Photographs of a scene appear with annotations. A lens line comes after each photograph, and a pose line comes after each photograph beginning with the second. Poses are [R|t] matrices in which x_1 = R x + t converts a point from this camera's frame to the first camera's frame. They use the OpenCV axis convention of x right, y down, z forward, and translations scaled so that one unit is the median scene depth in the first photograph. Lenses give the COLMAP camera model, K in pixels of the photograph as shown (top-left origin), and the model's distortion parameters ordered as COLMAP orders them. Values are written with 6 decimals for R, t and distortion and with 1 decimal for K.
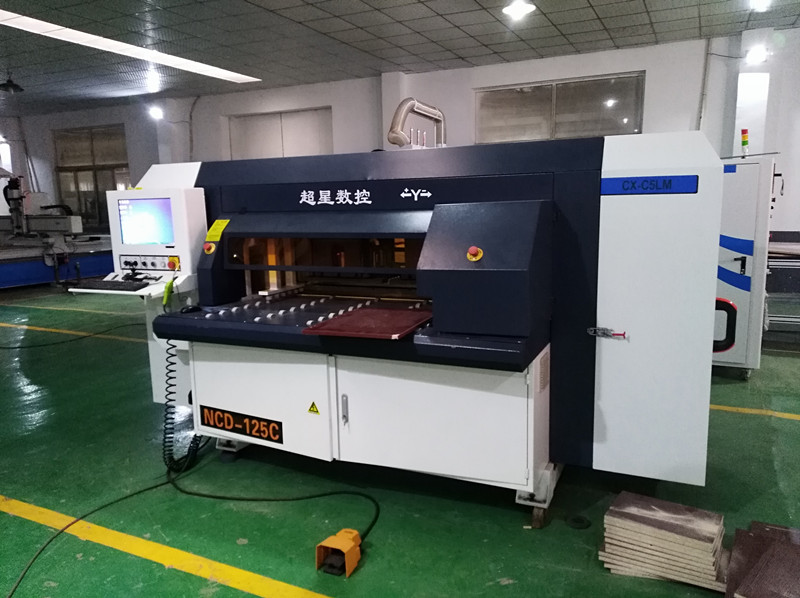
lens RADIAL K [[616.1, 0, 400.0], [0, 616.1, 299.0], [0, 0, 1]] dist [0.078421, -0.106984]
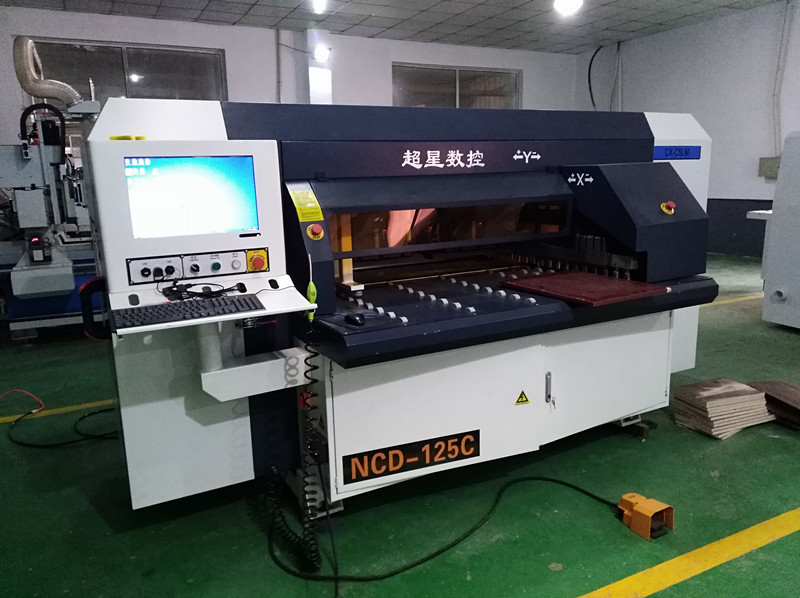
lens RADIAL K [[616.1, 0, 400.0], [0, 616.1, 299.0], [0, 0, 1]] dist [0.078421, -0.106984]
pose [[0.603158, -0.153184, 0.782774, -0.841257], [0.136697, 0.986717, 0.087764, -0.058613], [-0.785821, 0.054067, 0.616086, 0.540238]]
